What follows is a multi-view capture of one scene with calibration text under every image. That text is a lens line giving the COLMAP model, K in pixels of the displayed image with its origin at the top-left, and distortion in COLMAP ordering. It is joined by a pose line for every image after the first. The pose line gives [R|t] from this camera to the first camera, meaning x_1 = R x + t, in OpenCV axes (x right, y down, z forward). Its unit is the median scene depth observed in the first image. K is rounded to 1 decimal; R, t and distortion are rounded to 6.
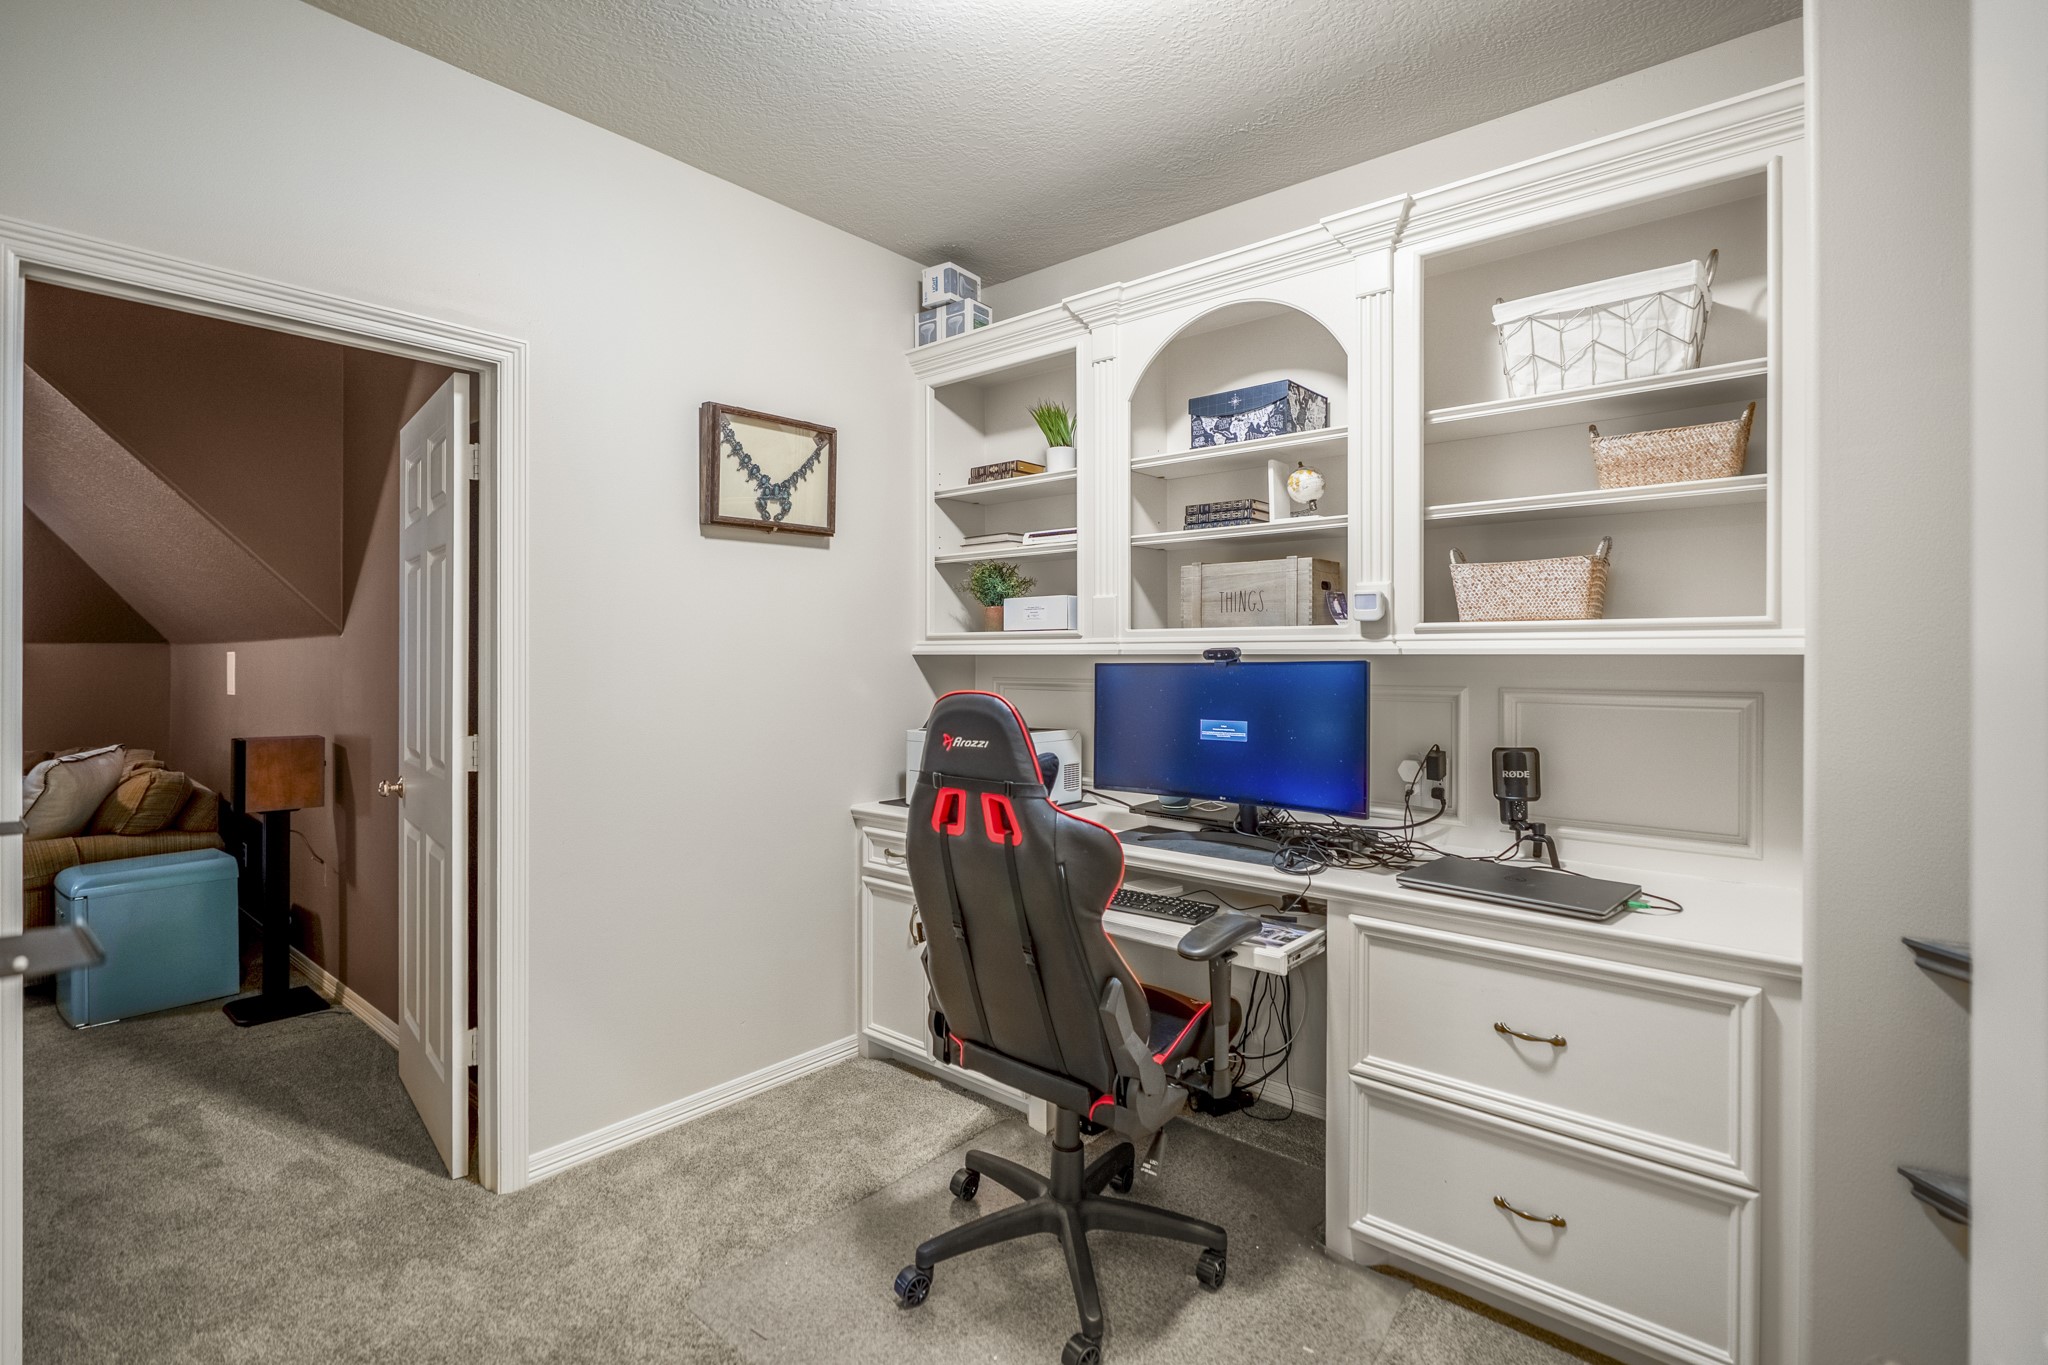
lens RADIAL K [[949.2, 0, 1033.5], [0, 949.2, 649.2], [0, 0, 1]] dist [-0.002475, -0.000572]
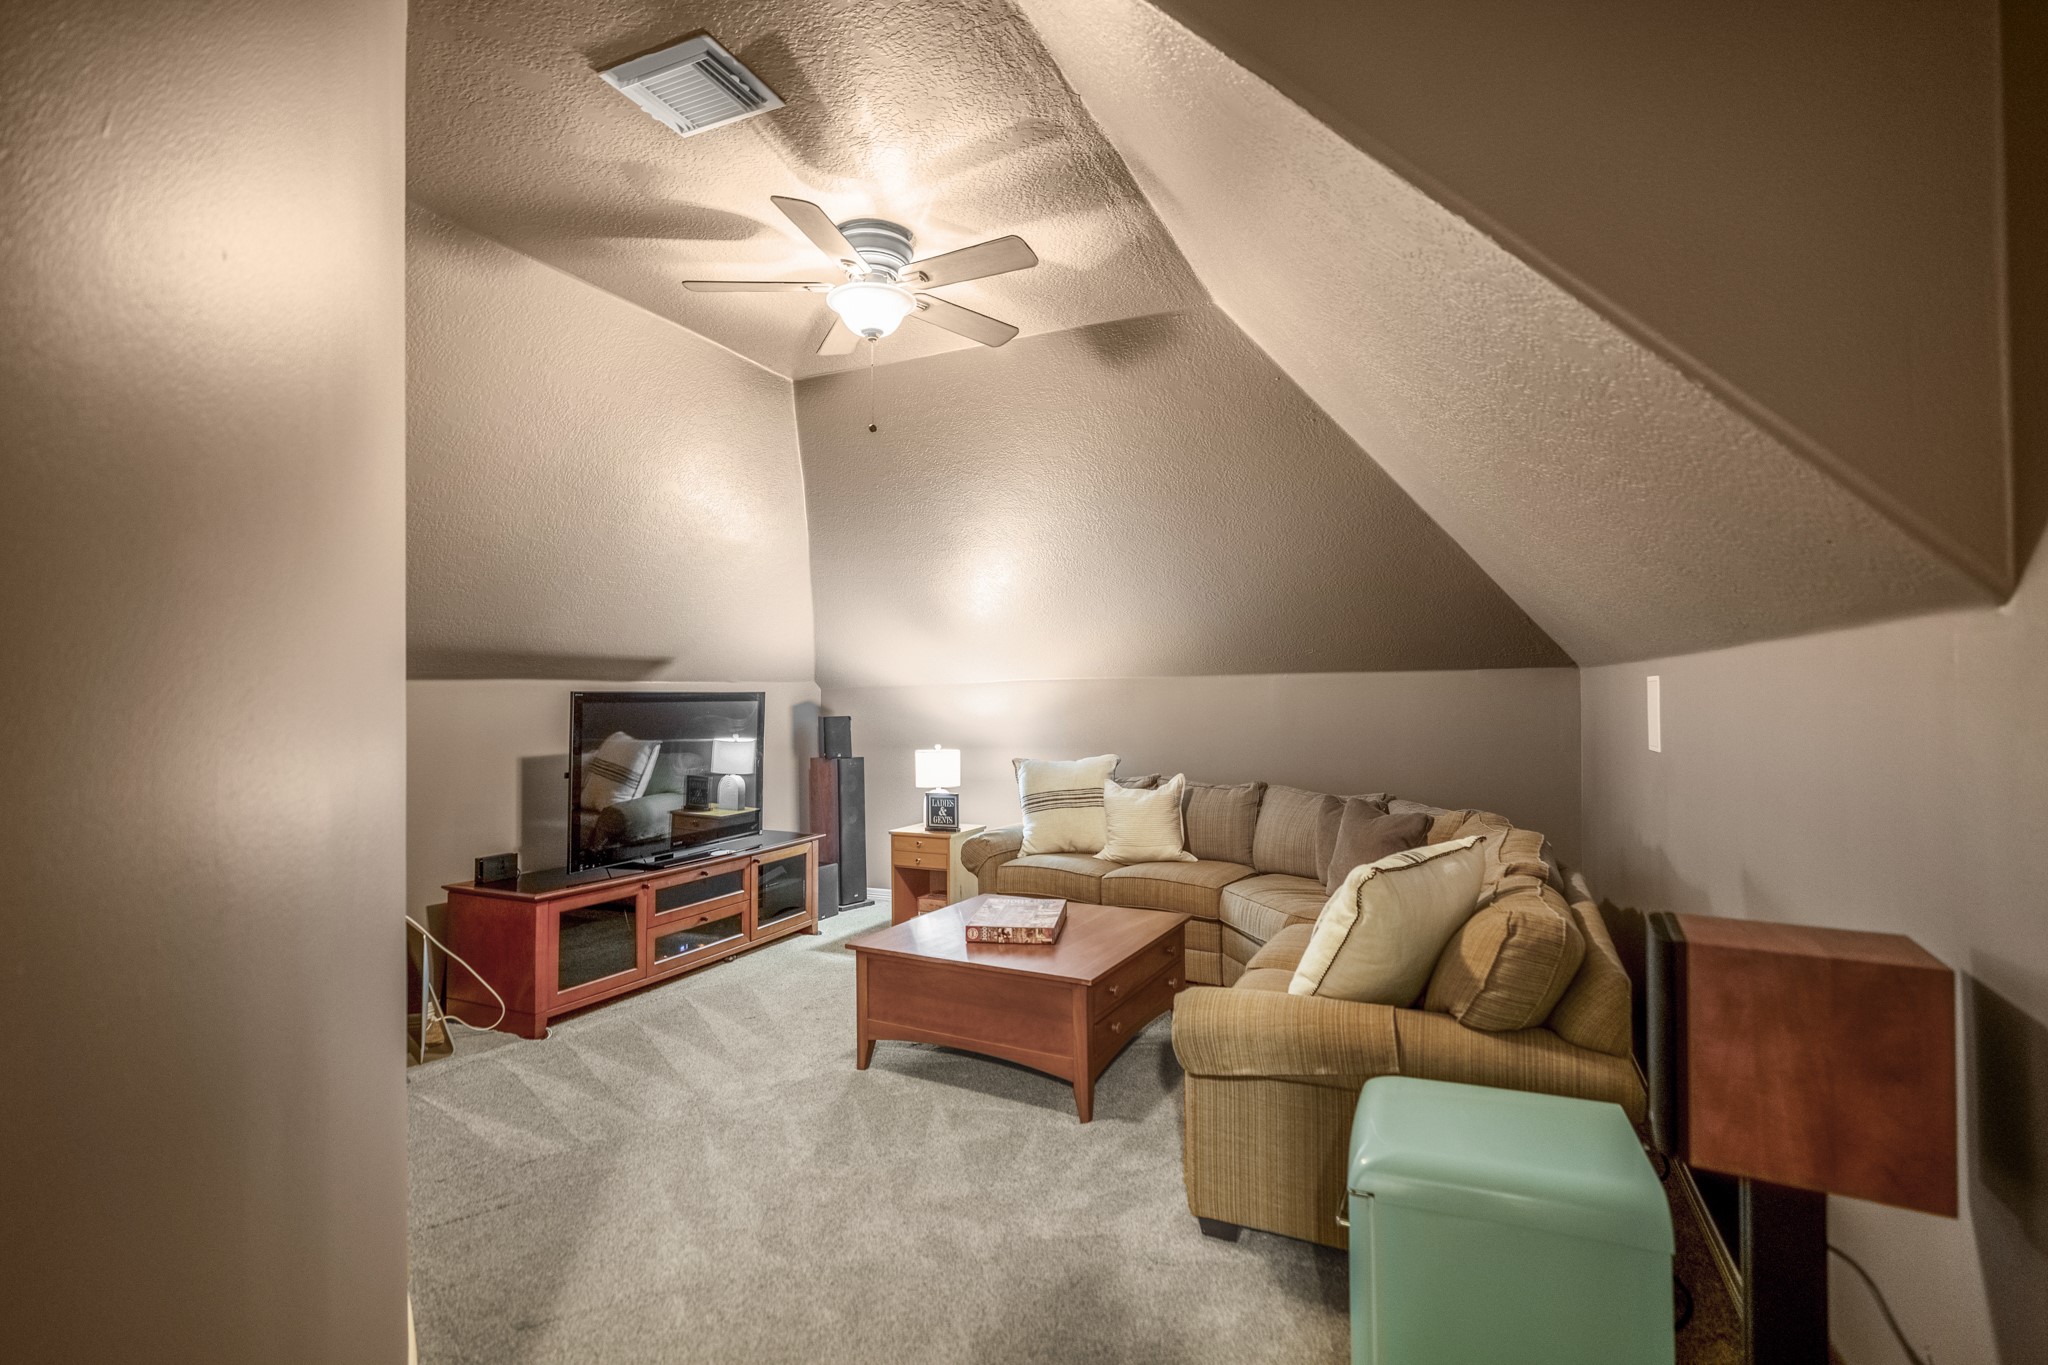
lens RADIAL K [[946.6, 0, 1024.0], [0, 946.6, 682.5], [0, 0, 1]] dist [-0.000775, 0.000299]
pose [[0.271590, -0.009918, -0.962362, -0.517358], [0.015732, 0.999859, -0.005865, 0.005468], [0.962284, -0.013547, 0.271708, 0.618945]]
